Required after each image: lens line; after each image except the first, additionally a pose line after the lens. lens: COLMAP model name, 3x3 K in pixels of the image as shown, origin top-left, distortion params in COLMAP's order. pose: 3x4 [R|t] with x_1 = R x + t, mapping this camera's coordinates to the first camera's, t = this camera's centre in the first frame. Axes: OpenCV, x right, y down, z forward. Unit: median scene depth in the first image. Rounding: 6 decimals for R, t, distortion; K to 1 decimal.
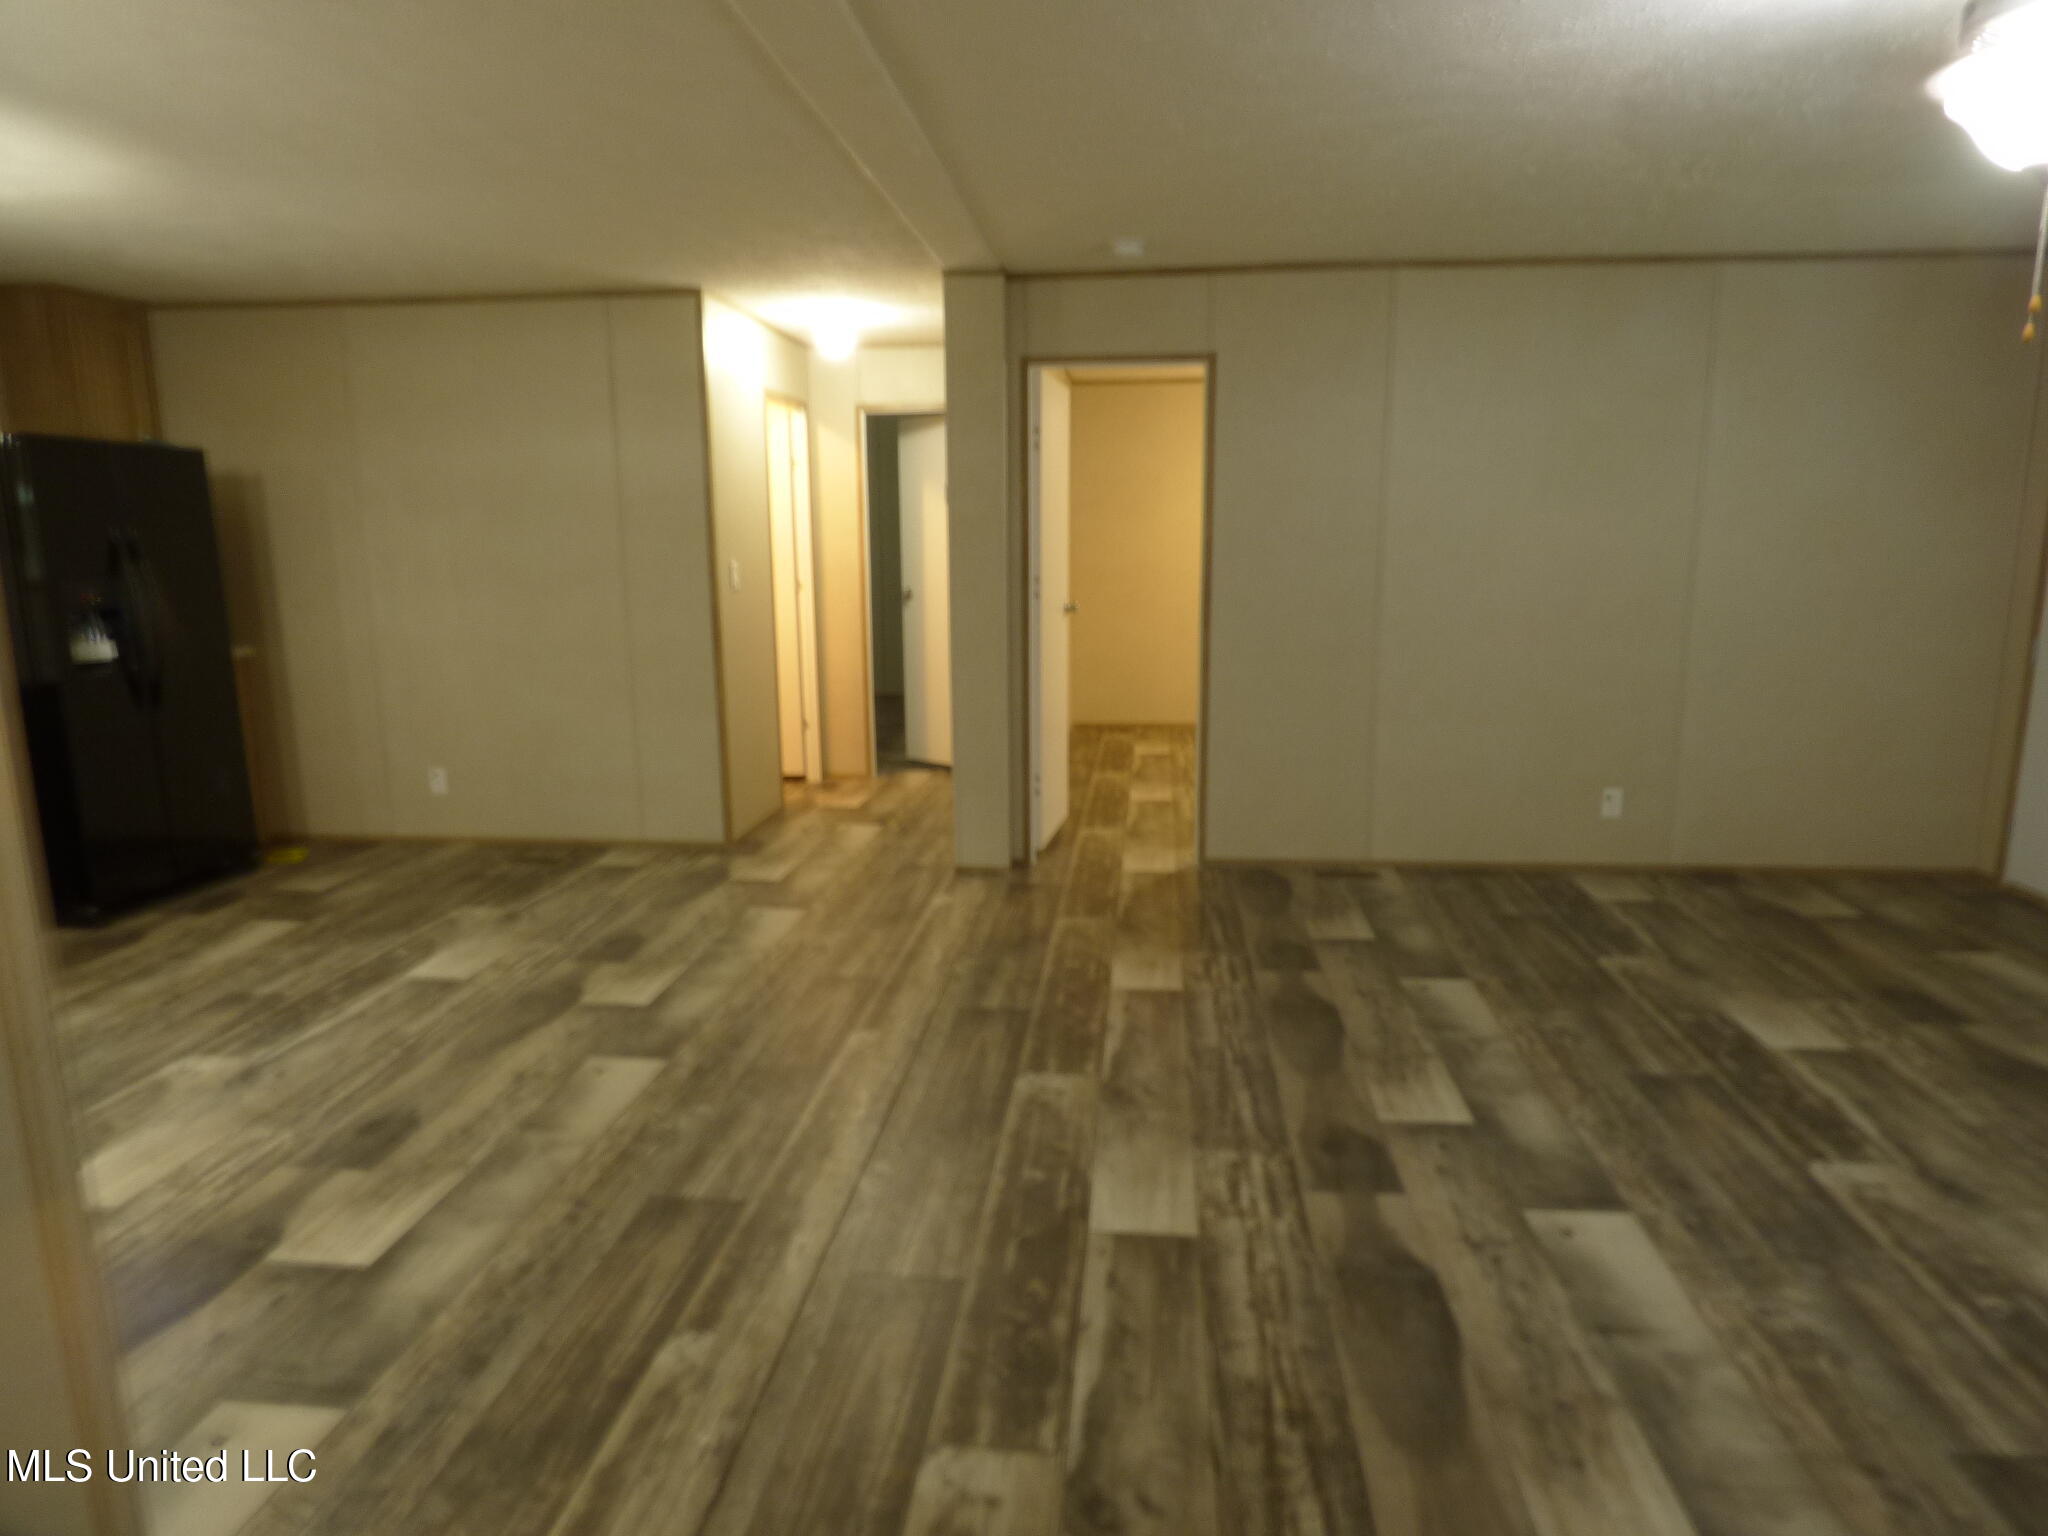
lens RADIAL K [[1170.5, 0, 1081.9], [0, 1170.5, 770.3], [0, 0, 1]] dist [-0.050223, 0.000654]
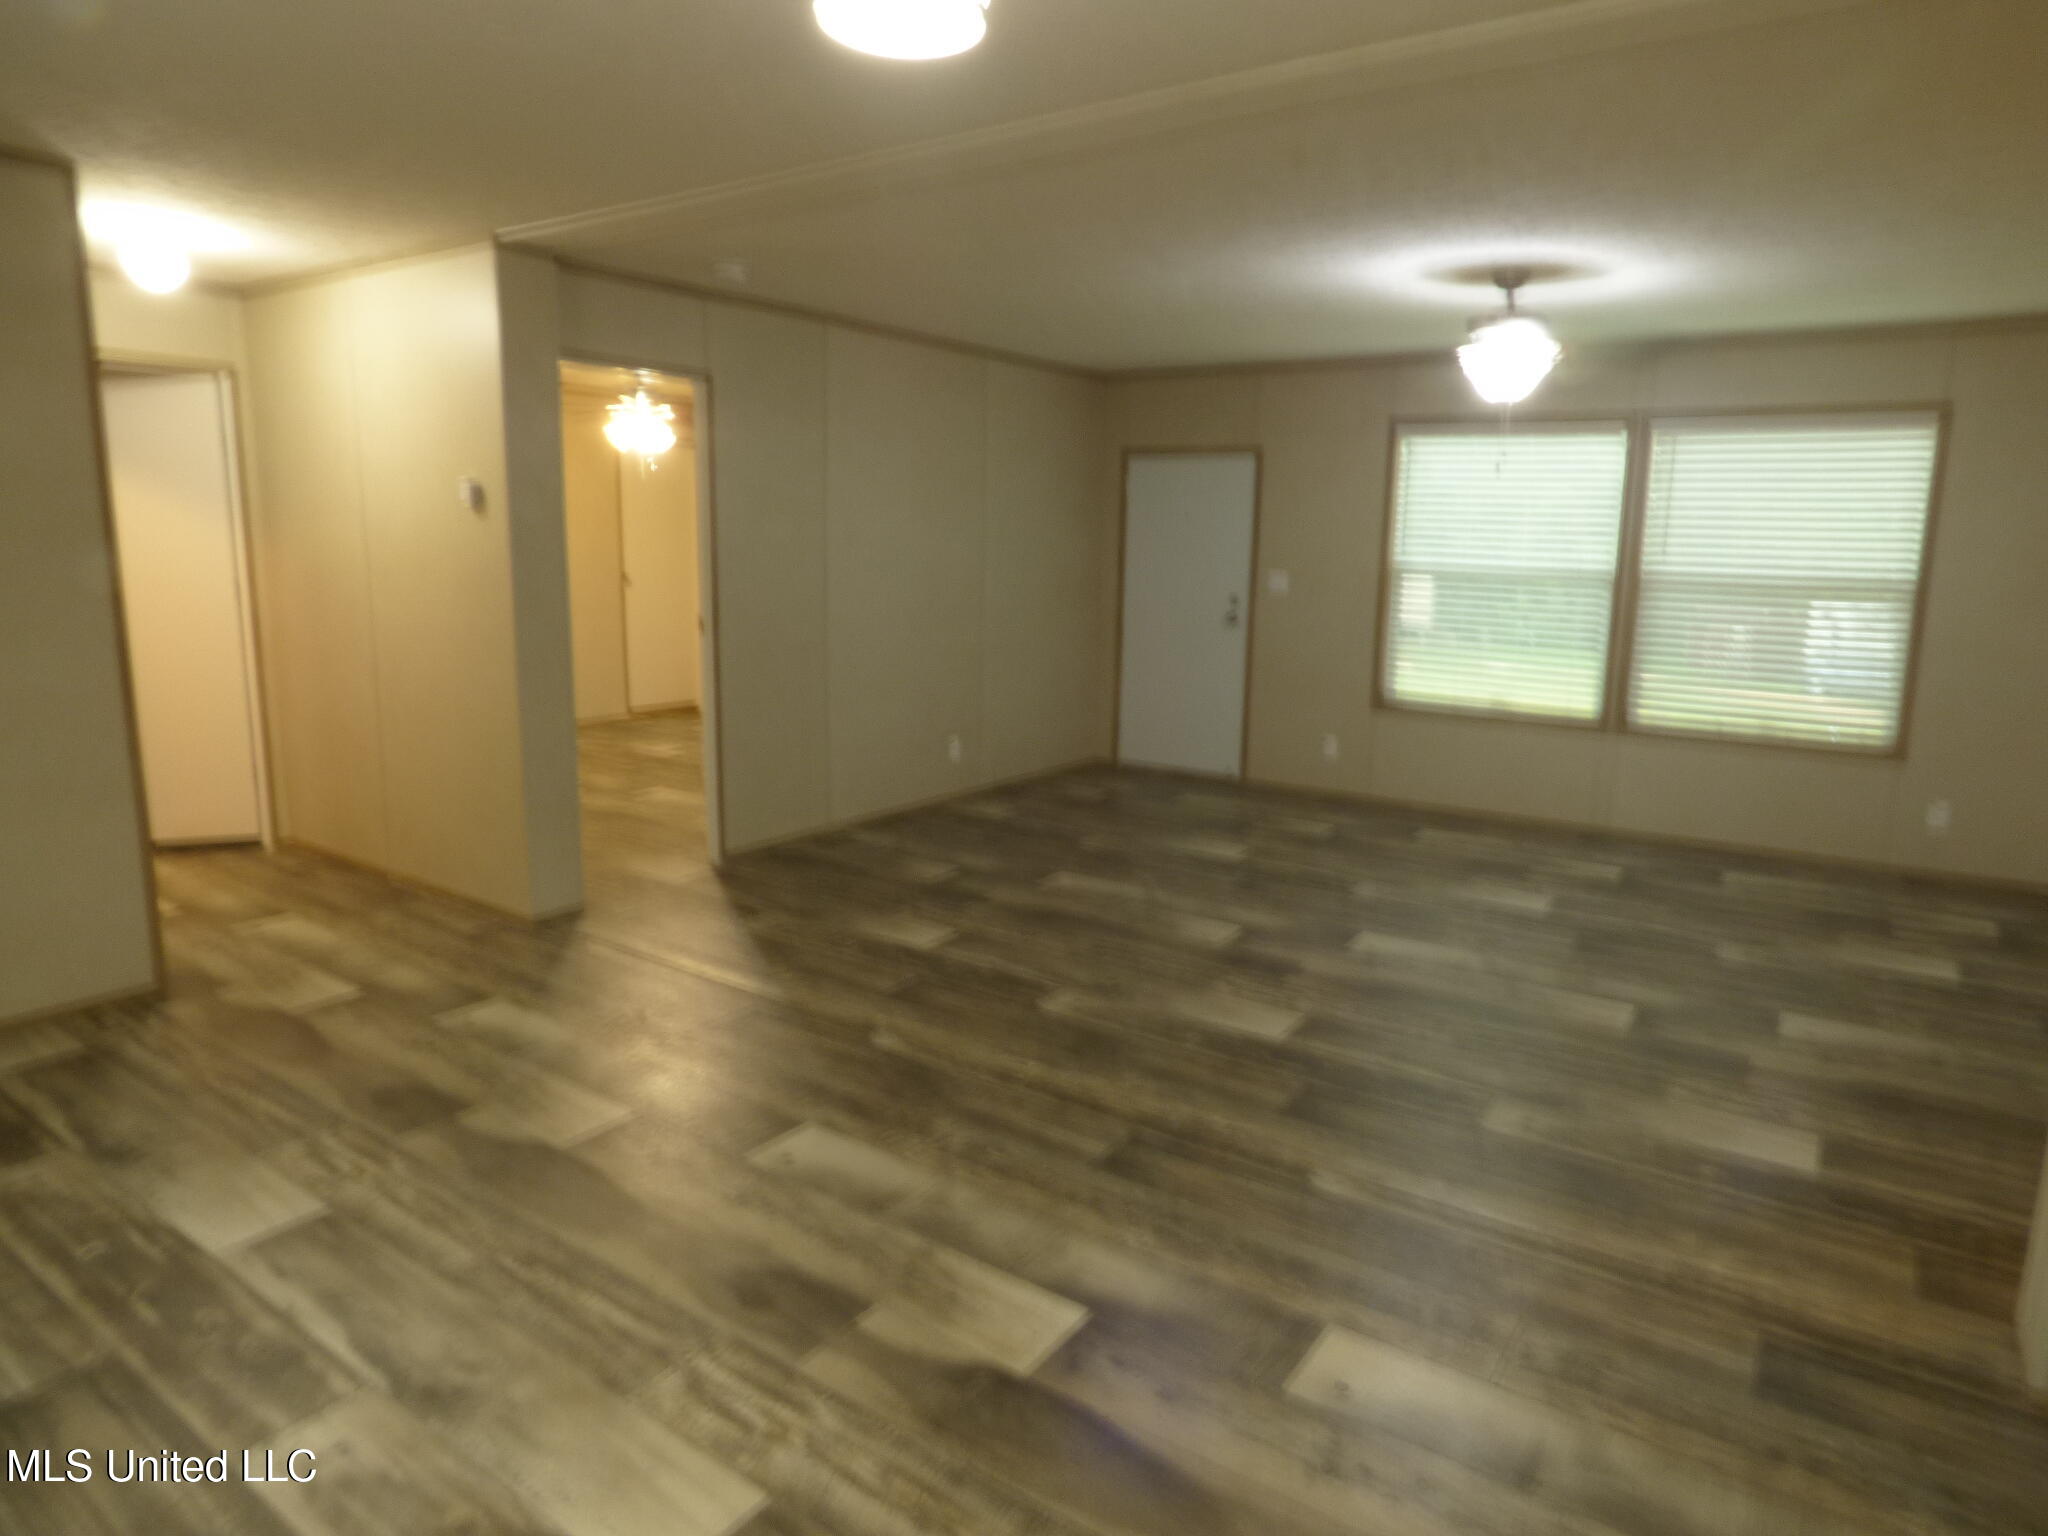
lens RADIAL K [[1242.7, 0, 1039.9], [0, 1242.7, 768.6], [0, 0, 1]] dist [-0.032503, 0.002368]
pose [[0.529491, -0.156028, 0.833843, -0.864682], [0.159039, 0.983769, 0.083093, -0.059199], [-0.833274, 0.088617, 0.545711, 0.264431]]
